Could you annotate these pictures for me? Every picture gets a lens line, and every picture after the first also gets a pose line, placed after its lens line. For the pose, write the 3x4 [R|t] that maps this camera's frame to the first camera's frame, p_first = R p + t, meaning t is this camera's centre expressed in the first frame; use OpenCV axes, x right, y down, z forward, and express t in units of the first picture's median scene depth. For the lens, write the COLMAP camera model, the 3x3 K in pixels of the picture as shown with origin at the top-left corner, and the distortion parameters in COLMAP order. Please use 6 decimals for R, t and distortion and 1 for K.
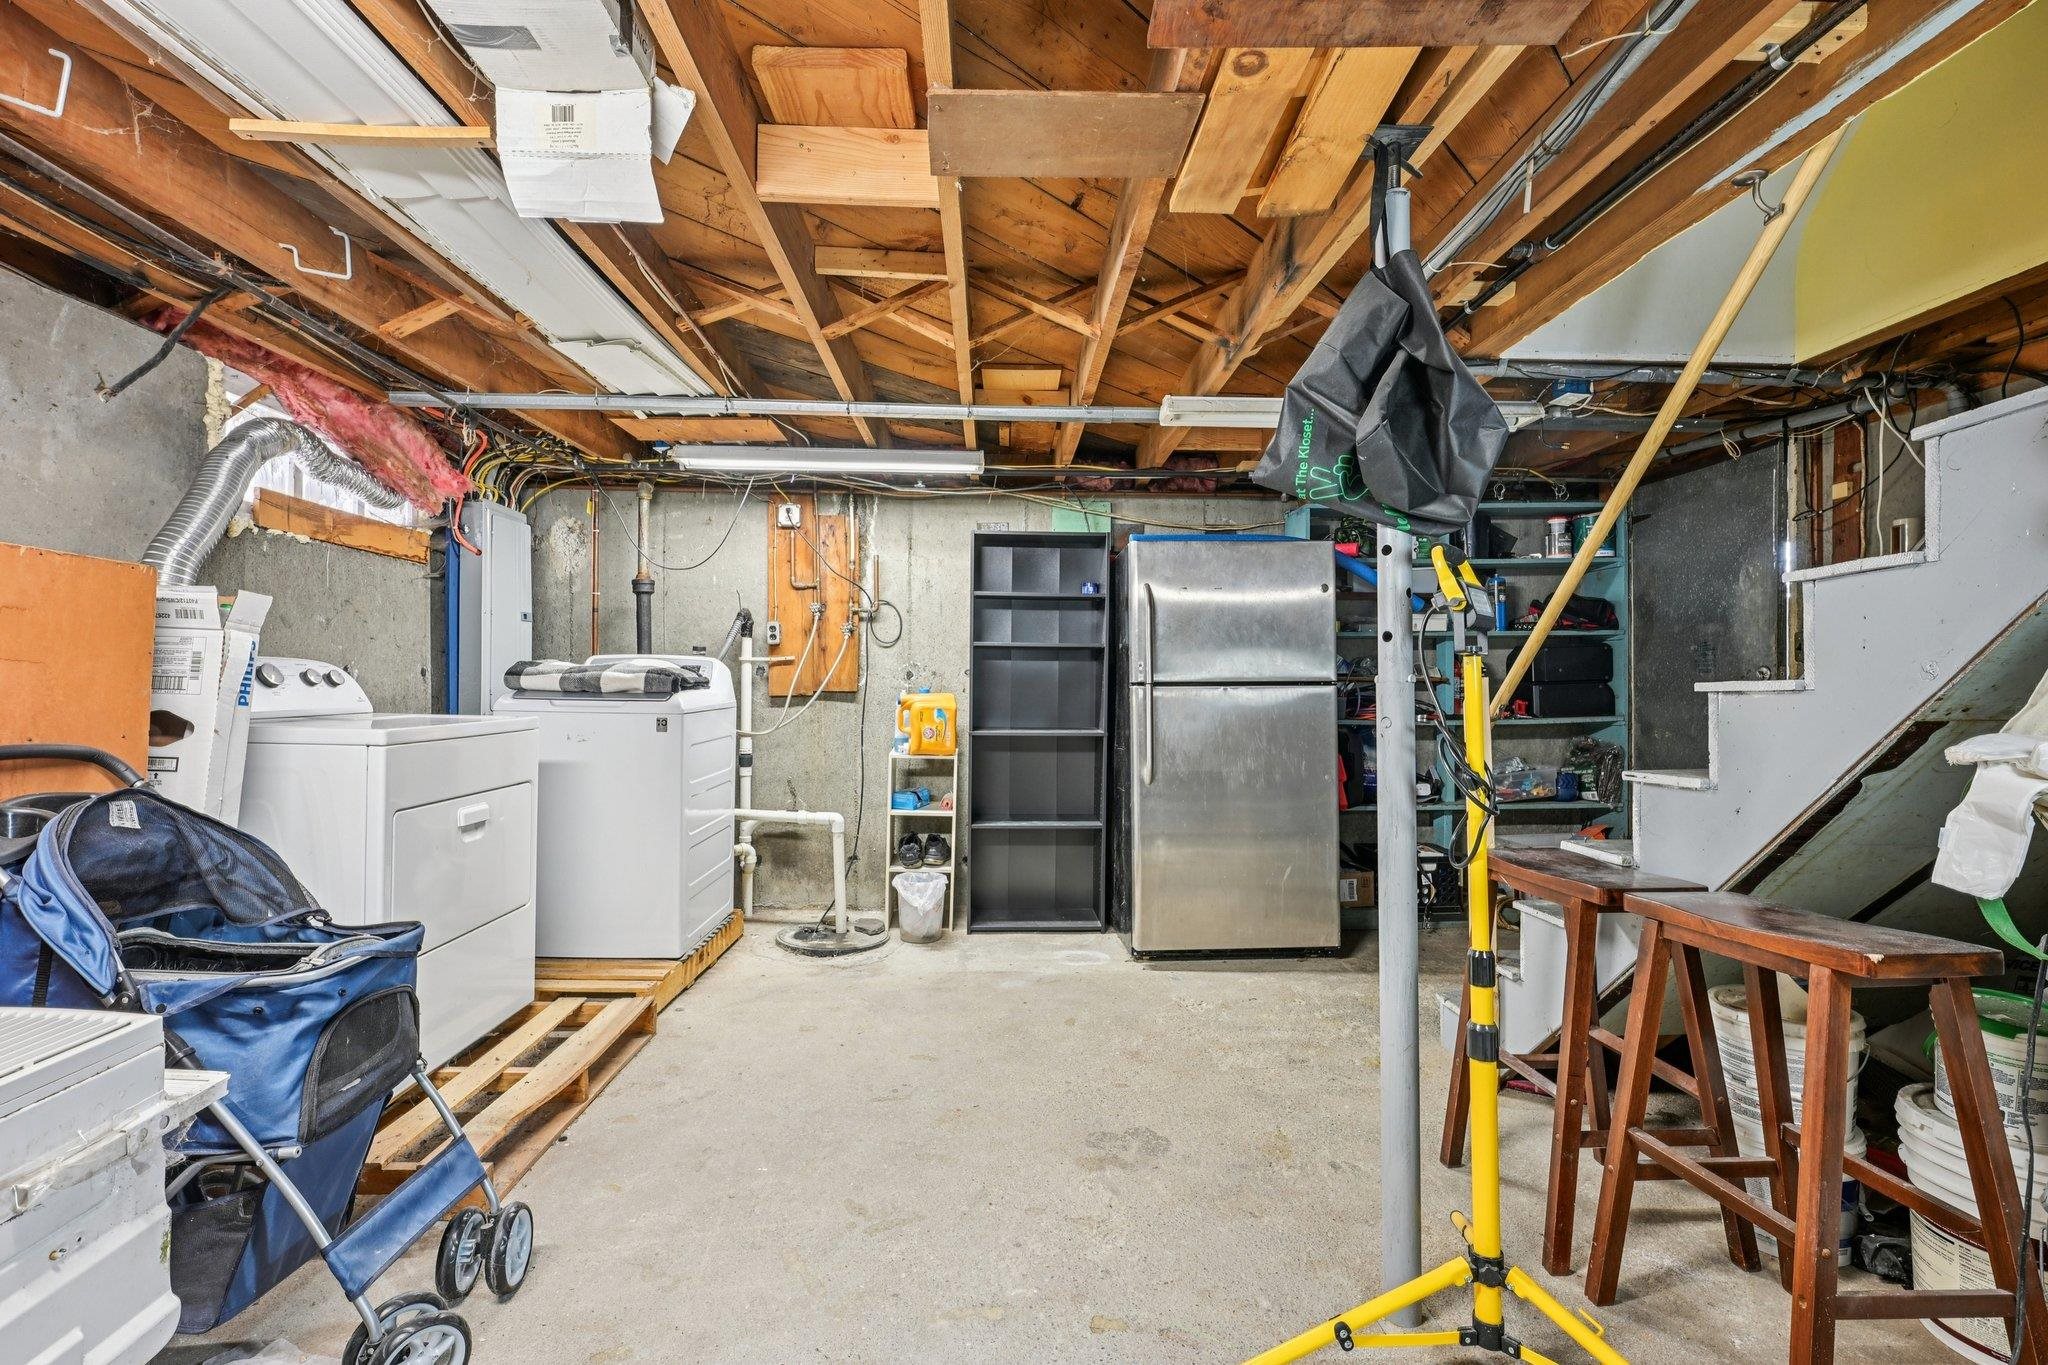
lens RADIAL K [[928.0, 0, 1017.4], [0, 928.0, 684.6], [0, 0, 1]] dist [-0.000275, -0.000161]
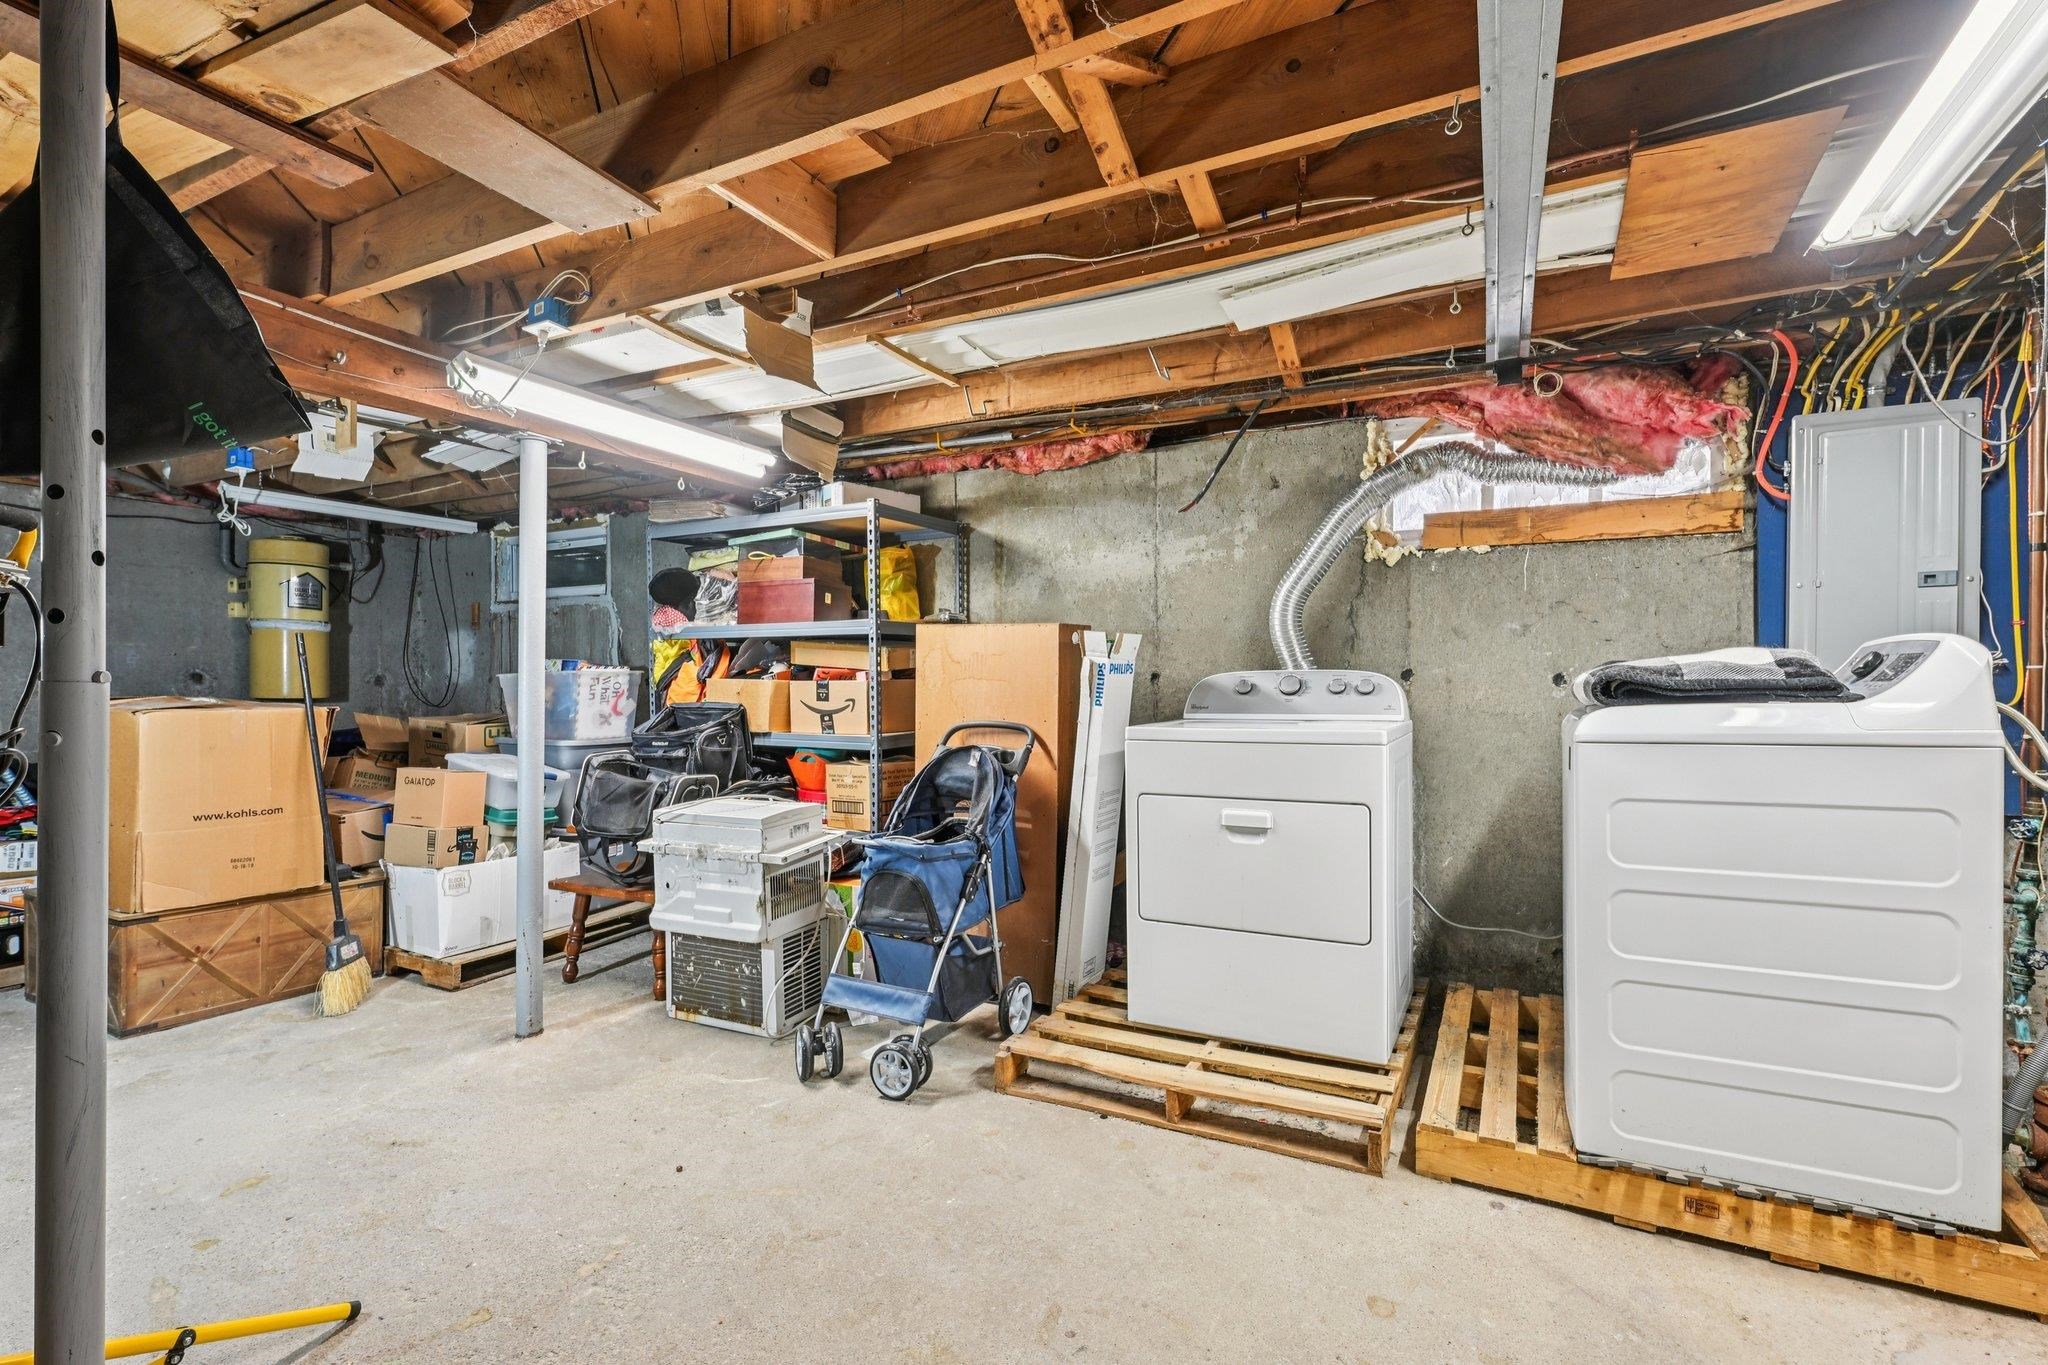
lens RADIAL K [[933.1, 0, 1018.7], [0, 933.1, 697.9], [0, 0, 1]] dist [-0.000661, 0.000008]
pose [[-0.494146, 0.001518, -0.869378, 0.432190], [-0.004536, 0.999980, 0.004324, 0.003632], [0.869367, 0.006080, -0.494129, 1.271667]]
